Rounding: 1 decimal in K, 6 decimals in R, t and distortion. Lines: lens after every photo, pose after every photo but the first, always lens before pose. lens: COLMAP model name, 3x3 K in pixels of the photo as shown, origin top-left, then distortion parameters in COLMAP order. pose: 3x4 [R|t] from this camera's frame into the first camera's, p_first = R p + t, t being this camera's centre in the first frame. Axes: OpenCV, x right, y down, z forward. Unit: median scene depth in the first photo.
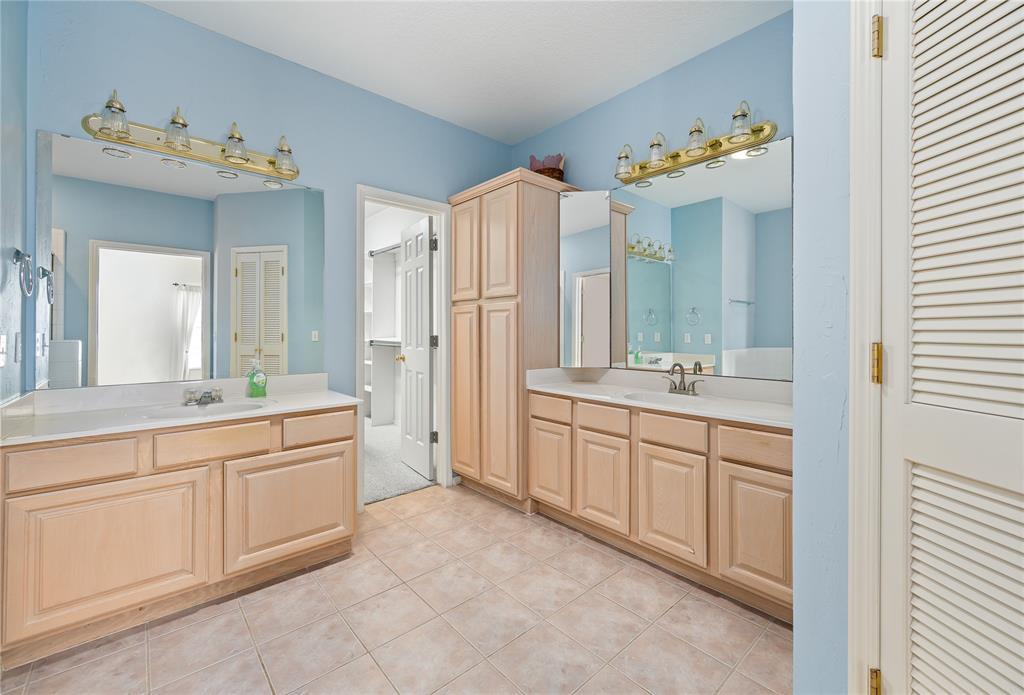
lens RADIAL K [[424.5, 0, 512.1], [0, 424.5, 333.0], [0, 0, 1]] dist [0.001650, -0.000129]
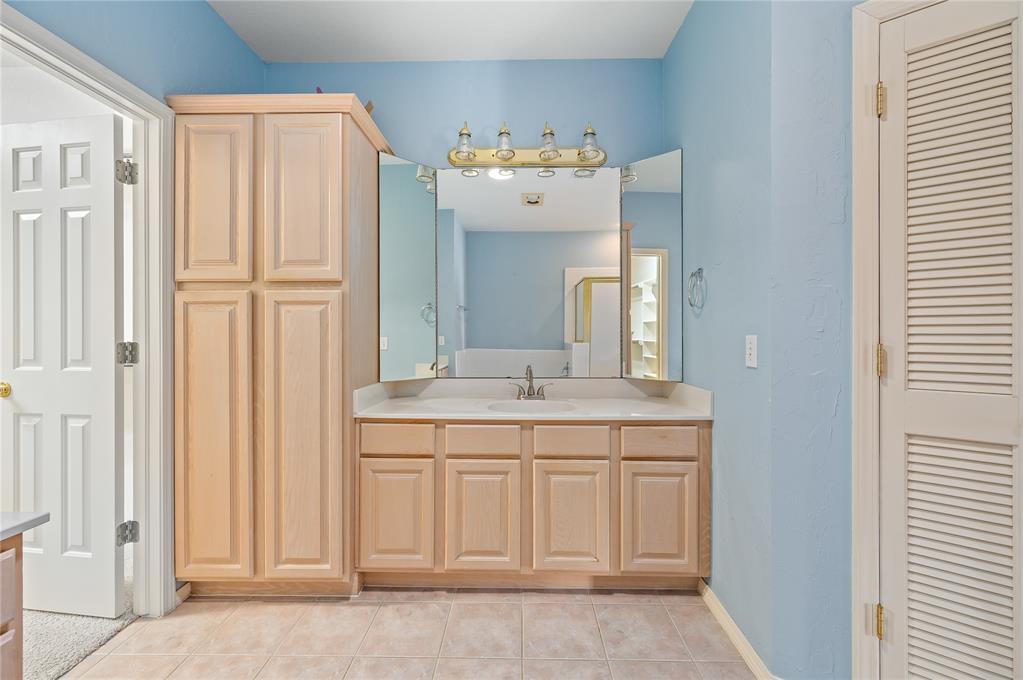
lens RADIAL K [[416.3, 0, 511.5], [0, 416.3, 335.2], [0, 0, 1]] dist [0.008007, -0.000038]
pose [[0.680748, 0.000522, 0.732518, -0.287991], [0.002006, 0.999995, -0.002576, -0.000916], [-0.732515, 0.003223, 0.680743, 0.340819]]
